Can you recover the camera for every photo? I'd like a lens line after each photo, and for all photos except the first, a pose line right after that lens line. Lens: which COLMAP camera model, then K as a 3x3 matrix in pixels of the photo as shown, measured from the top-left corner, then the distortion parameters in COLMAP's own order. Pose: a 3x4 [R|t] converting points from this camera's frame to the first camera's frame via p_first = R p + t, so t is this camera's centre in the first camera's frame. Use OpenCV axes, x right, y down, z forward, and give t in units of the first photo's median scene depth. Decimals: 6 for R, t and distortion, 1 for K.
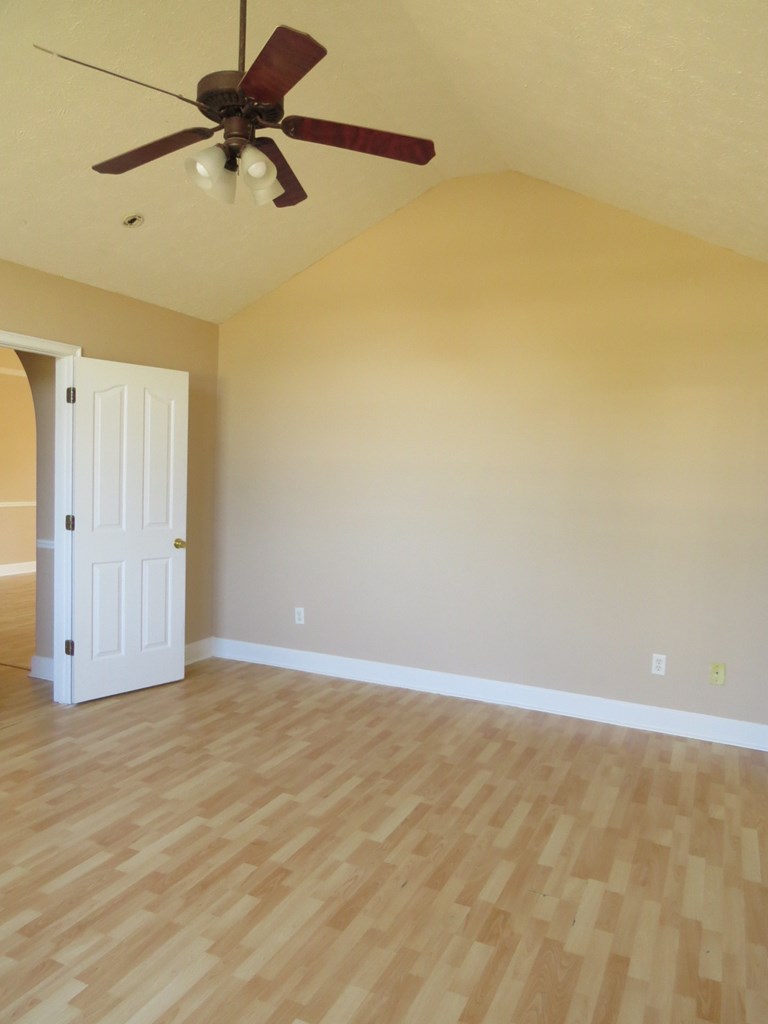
lens RADIAL K [[739.9, 0, 393.5], [0, 739.9, 512.5], [0, 0, 1]] dist [-0.007139, 0.002122]
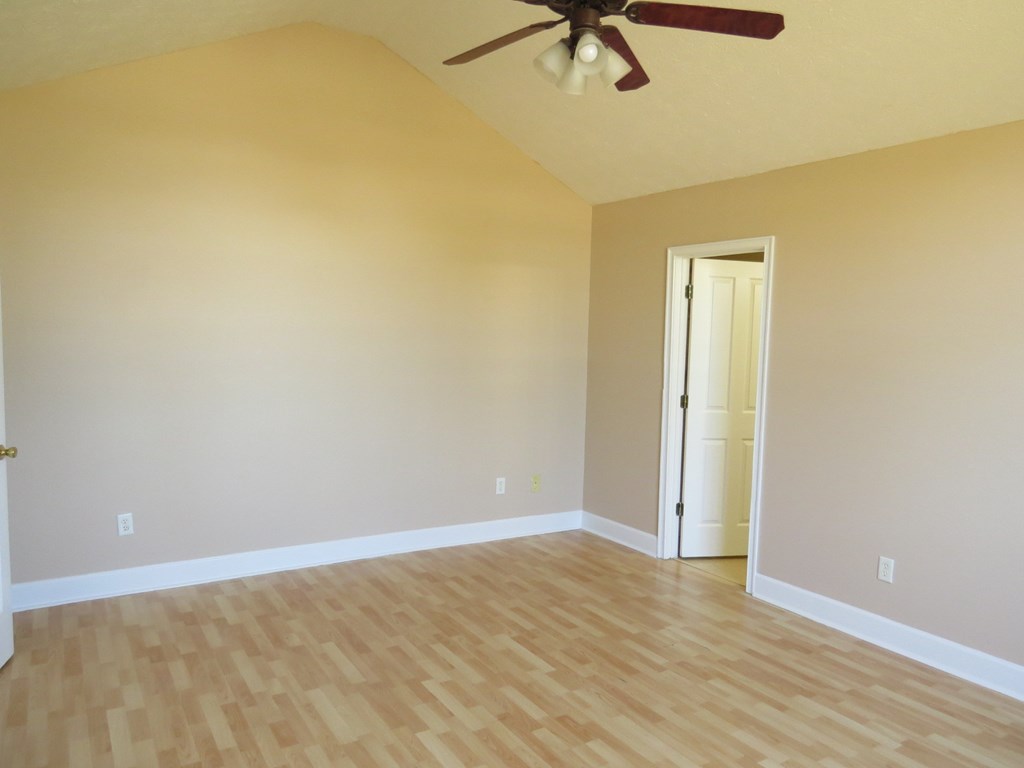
lens RADIAL K [[739.9, 0, 521.3], [0, 739.9, 384.5], [0, 0, 1]] dist [-0.007139, 0.002122]
pose [[0.550678, -0.081460, 0.830733, -0.754466], [0.047279, 0.996673, 0.066391, -0.052131], [-0.833377, 0.002716, 0.552698, 0.332993]]
